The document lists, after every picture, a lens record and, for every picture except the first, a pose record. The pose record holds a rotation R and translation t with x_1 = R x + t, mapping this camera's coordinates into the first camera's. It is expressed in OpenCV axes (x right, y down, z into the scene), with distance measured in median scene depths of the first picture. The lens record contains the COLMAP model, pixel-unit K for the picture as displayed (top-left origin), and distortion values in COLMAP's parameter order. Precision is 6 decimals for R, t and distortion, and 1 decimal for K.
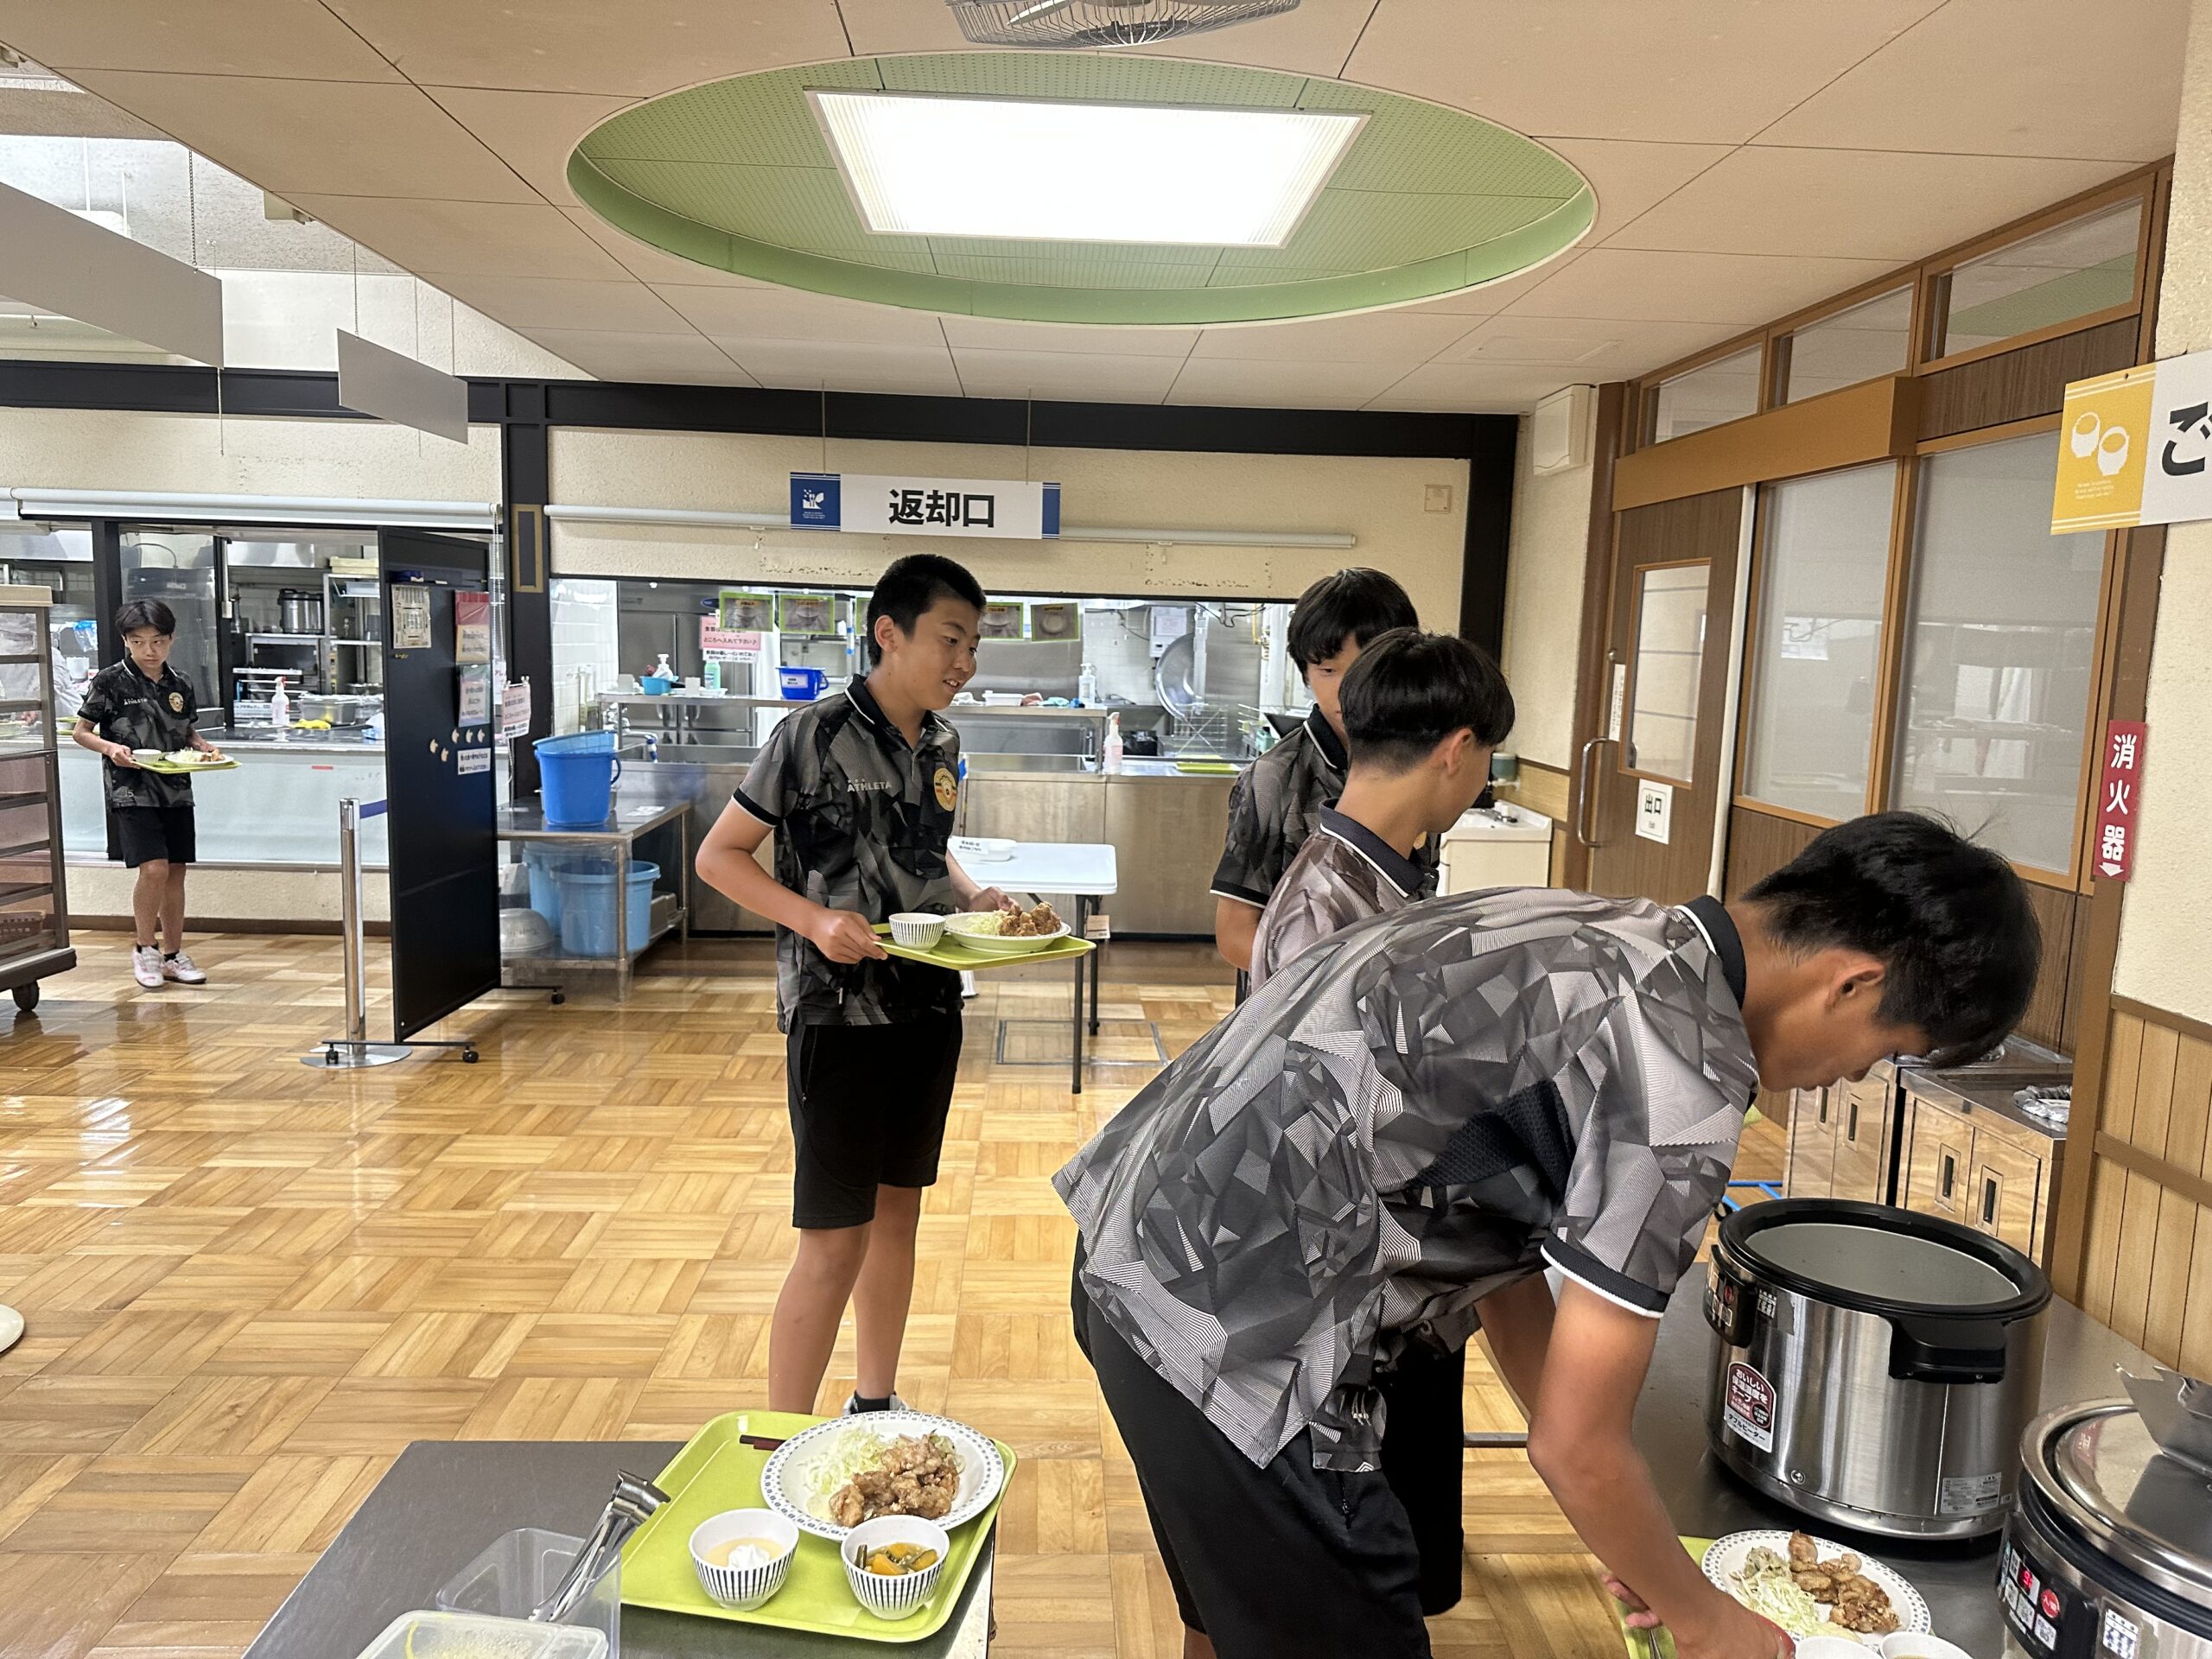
lens RADIAL K [[1525.1, 0, 1108.2], [0, 1525.1, 842.6], [0, 0, 1]] dist [0.110741, -0.192218]
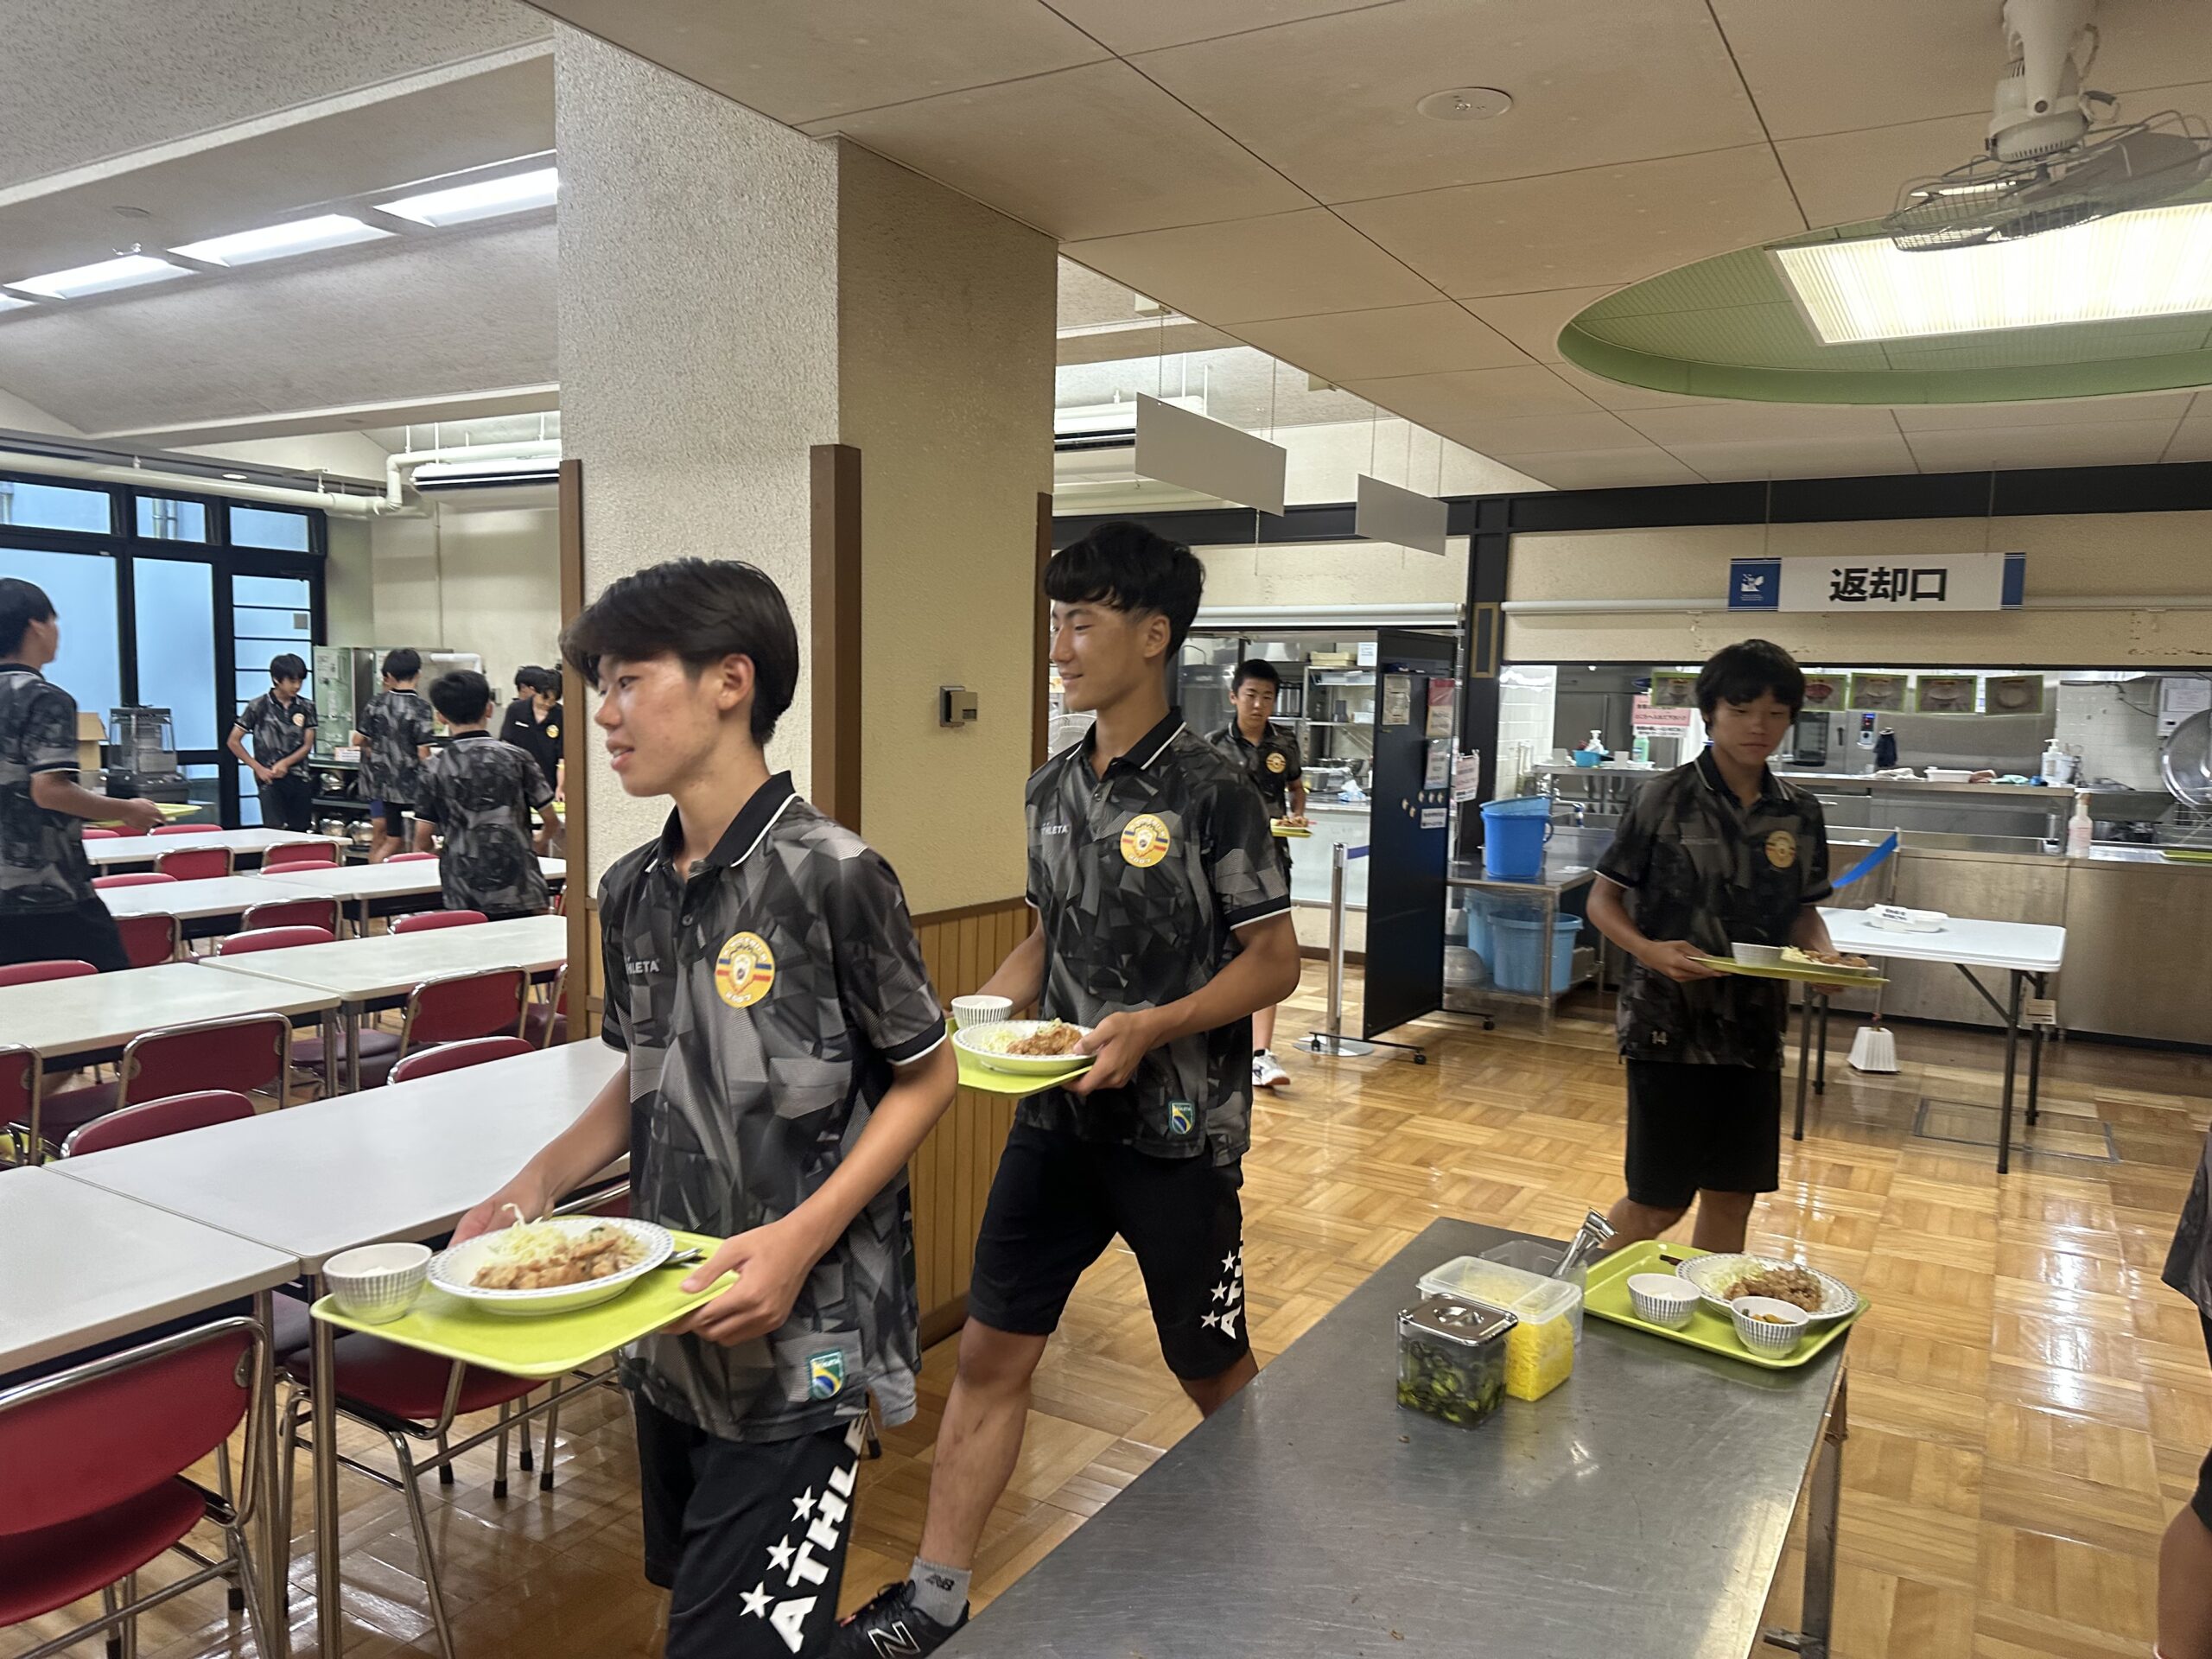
lens RADIAL K [[1525.1, 0, 1108.2], [0, 1525.1, 842.6], [0, 0, 1]] dist [0.110741, -0.192218]
pose [[0.838039, 0.041381, -0.544039, 0.023215], [-0.069652, 0.997075, -0.031452, 0.018856], [0.541146, 0.064251, 0.838470, -0.119496]]
